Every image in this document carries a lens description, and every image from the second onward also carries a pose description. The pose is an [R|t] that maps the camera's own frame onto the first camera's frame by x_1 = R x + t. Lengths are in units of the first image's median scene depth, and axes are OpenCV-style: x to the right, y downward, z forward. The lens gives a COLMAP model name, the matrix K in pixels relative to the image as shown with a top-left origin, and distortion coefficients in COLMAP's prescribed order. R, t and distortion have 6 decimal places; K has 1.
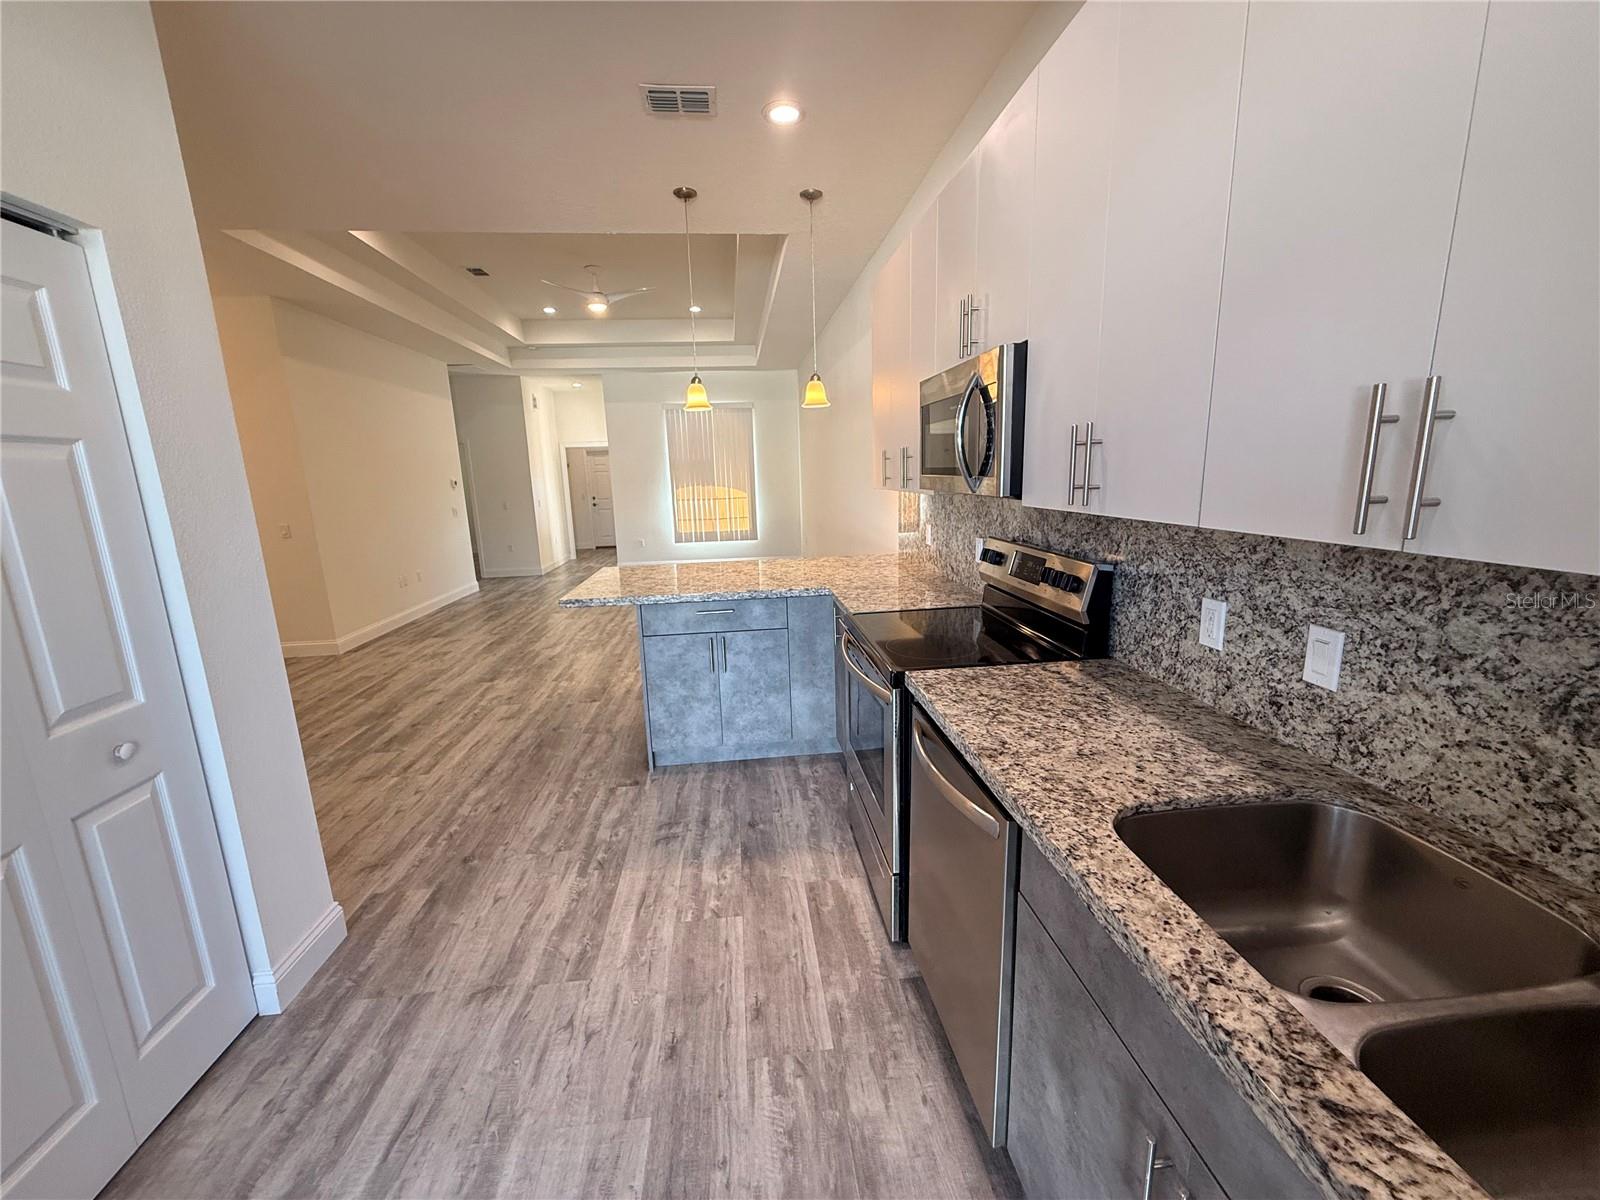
lens RADIAL K [[637.9, 0, 800.0], [0, 637.9, 600.9], [0, 0, 1]] dist [-0.001263, -0.000030]
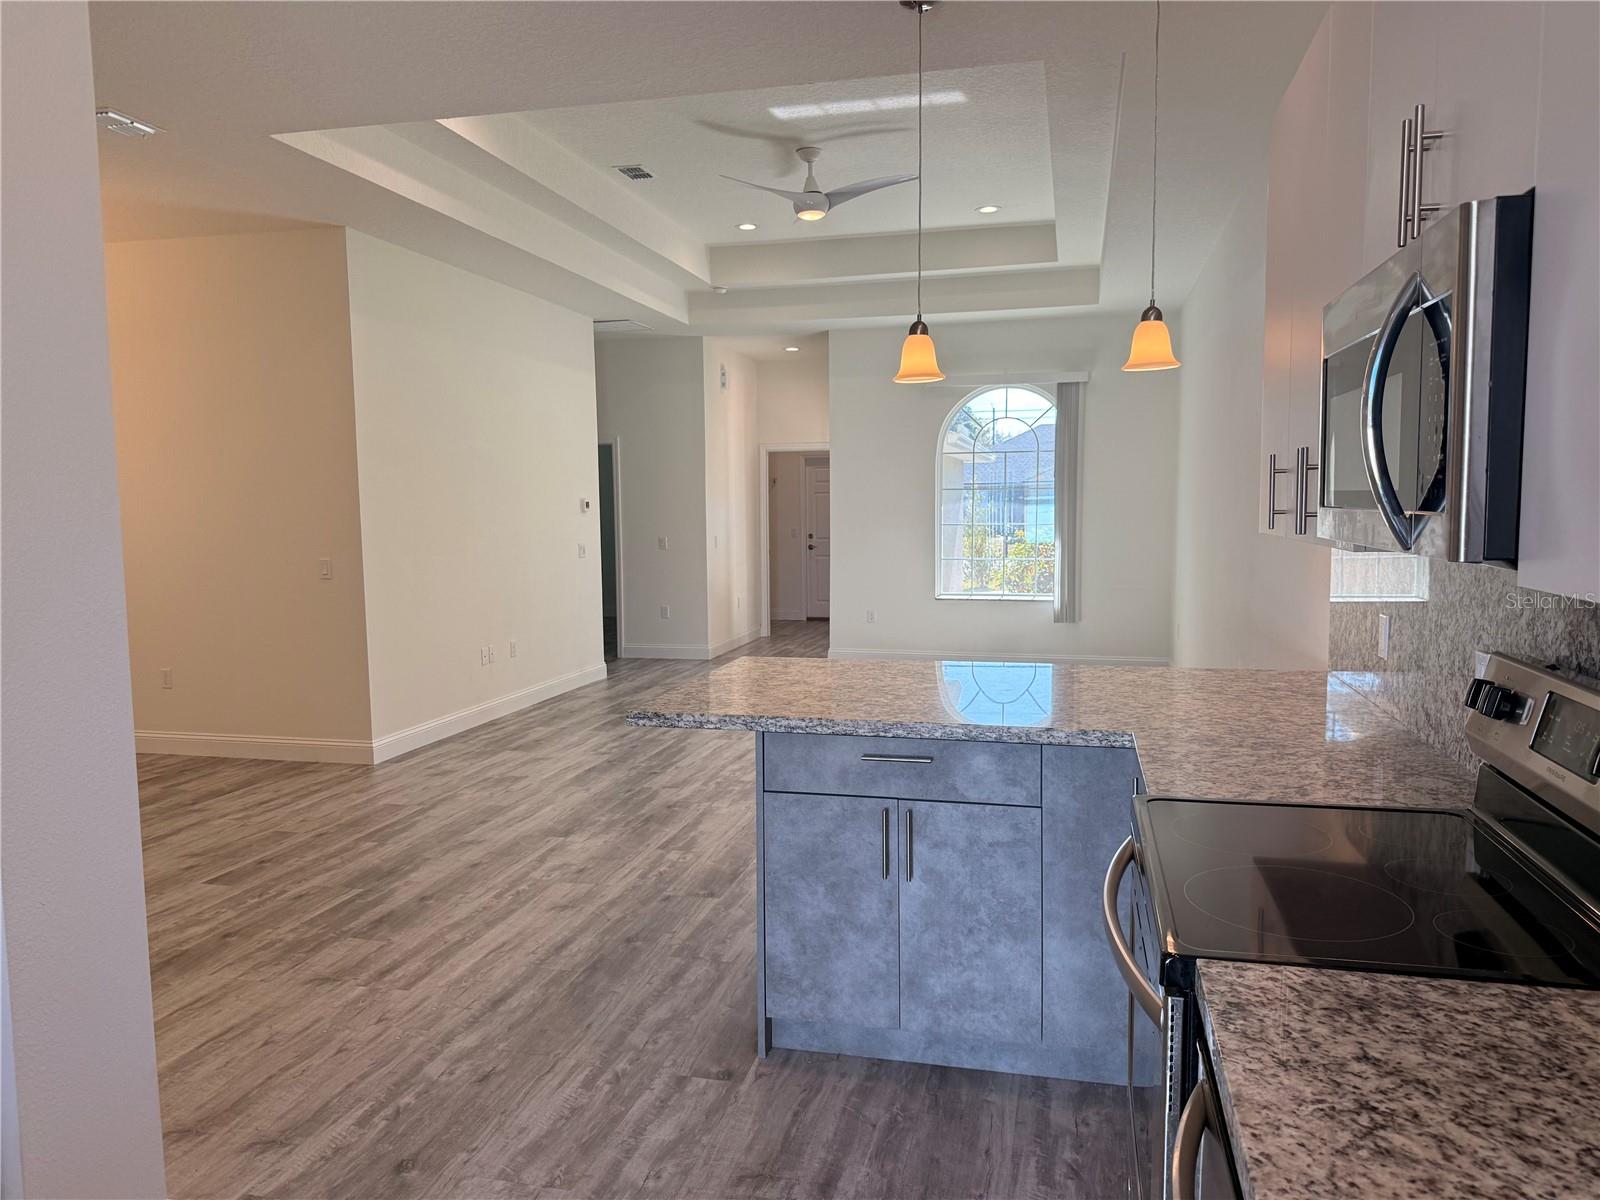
lens RADIAL K [[1131.2, 0, 791.1], [0, 1131.2, 593.3], [0, 0, 1]] dist [0.036266, -0.044565]
pose [[0.937377, 0.047271, -0.345094, 0.102398], [-0.085529, 0.991653, -0.096486, -0.021708], [0.337653, 0.119959, 0.933596, 0.106480]]
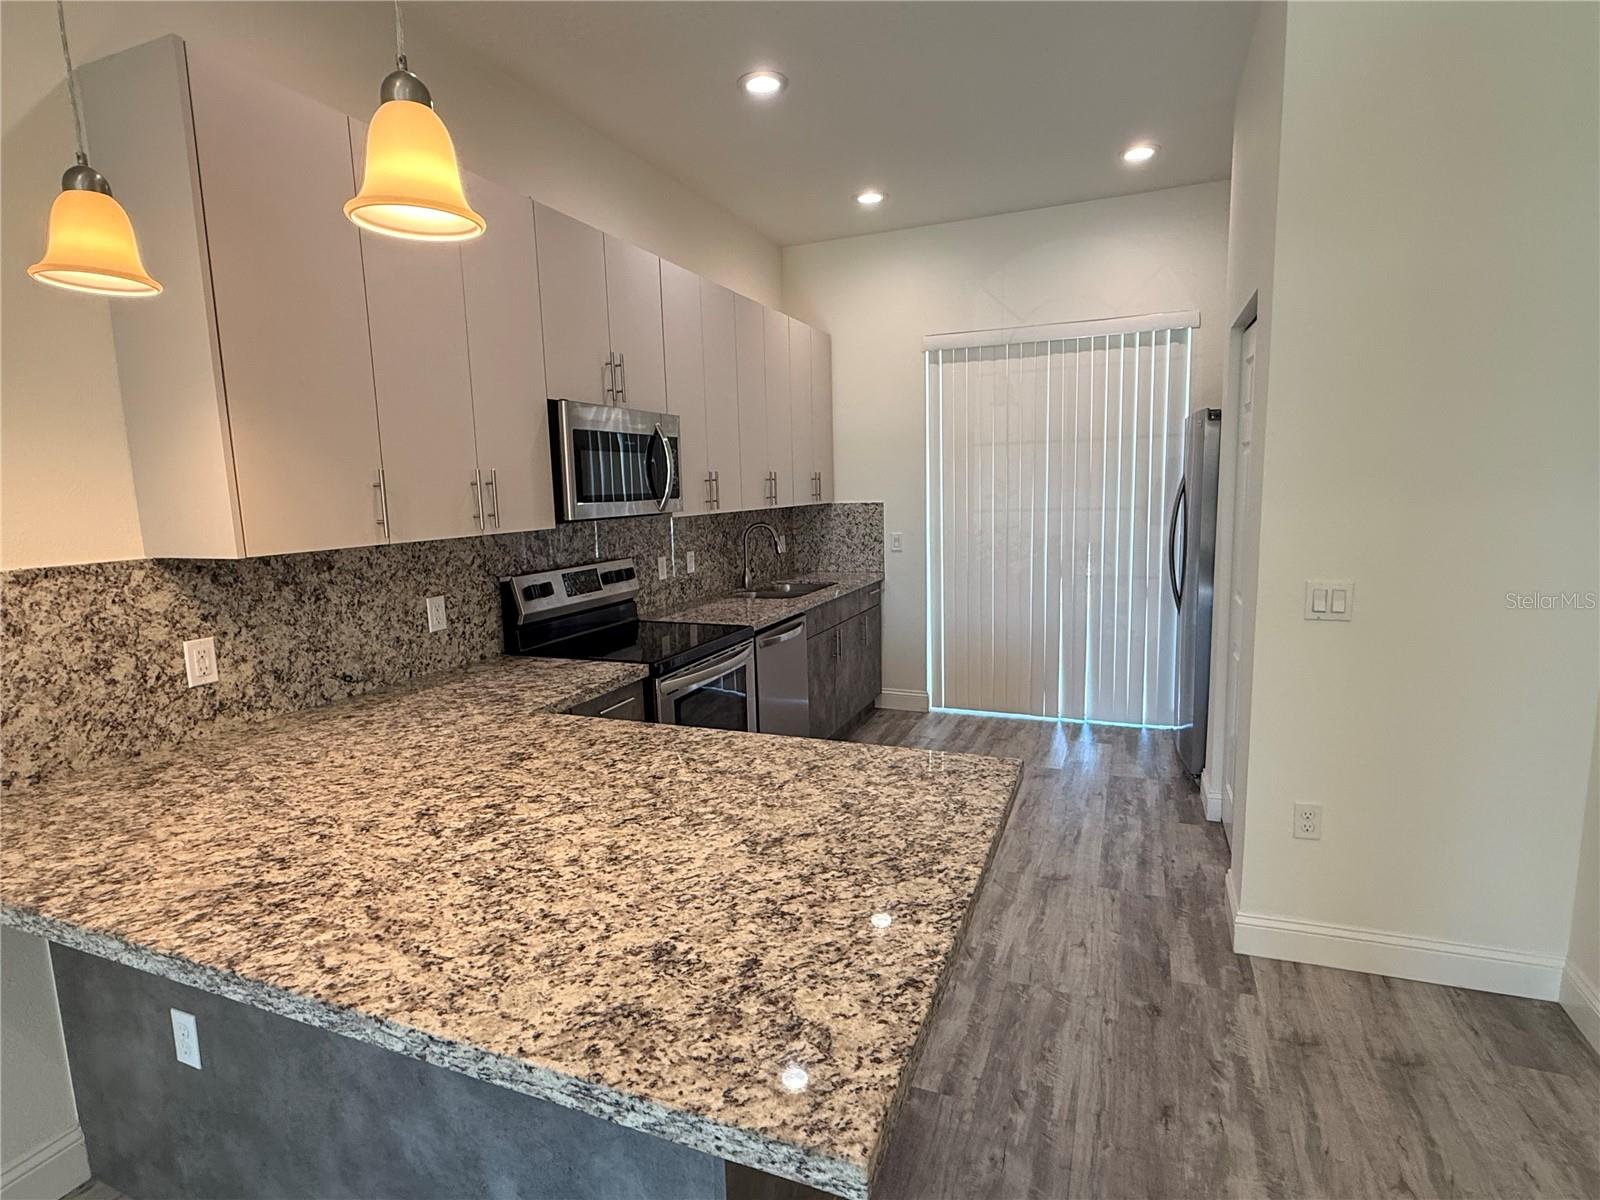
lens RADIAL K [[814.8, 0, 801.4], [0, 814.8, 604.2], [0, 0, 1]] dist [0.003731, -0.000088]
pose [[-0.879369, -0.016273, 0.475862, -0.523227], [0.148682, 0.940055, 0.306904, -0.307607], [-0.452331, 0.340634, -0.824236, 1.539669]]
